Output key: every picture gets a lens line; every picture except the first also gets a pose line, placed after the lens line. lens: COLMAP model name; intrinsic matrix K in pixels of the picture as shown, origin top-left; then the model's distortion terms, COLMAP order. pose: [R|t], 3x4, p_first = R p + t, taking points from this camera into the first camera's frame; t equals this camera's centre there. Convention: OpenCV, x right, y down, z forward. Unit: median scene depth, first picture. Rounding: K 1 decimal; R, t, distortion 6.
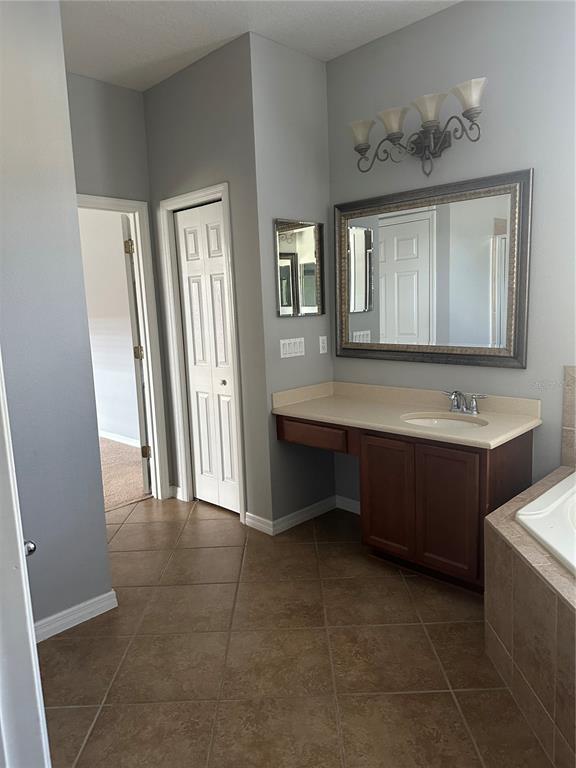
lens RADIAL K [[536.6, 0, 287.2], [0, 536.6, 380.7], [0, 0, 1]] dist [0.038262, -0.064081]
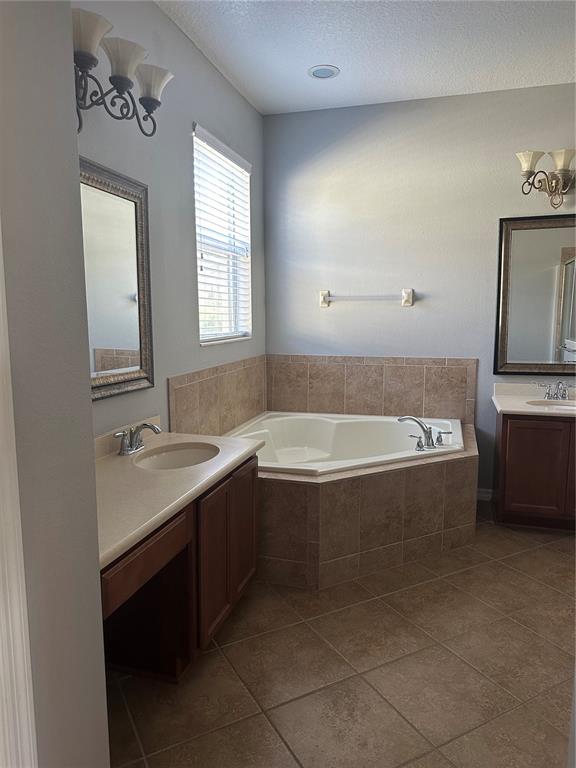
lens RADIAL K [[536.6, 0, 287.2], [0, 536.6, 380.7], [0, 0, 1]] dist [0.038262, -0.064081]
pose [[-0.477986, -0.069854, 0.875586, -0.567226], [0.141471, 0.977696, 0.155230, -0.158127], [-0.866900, 0.198068, -0.457442, 1.302201]]
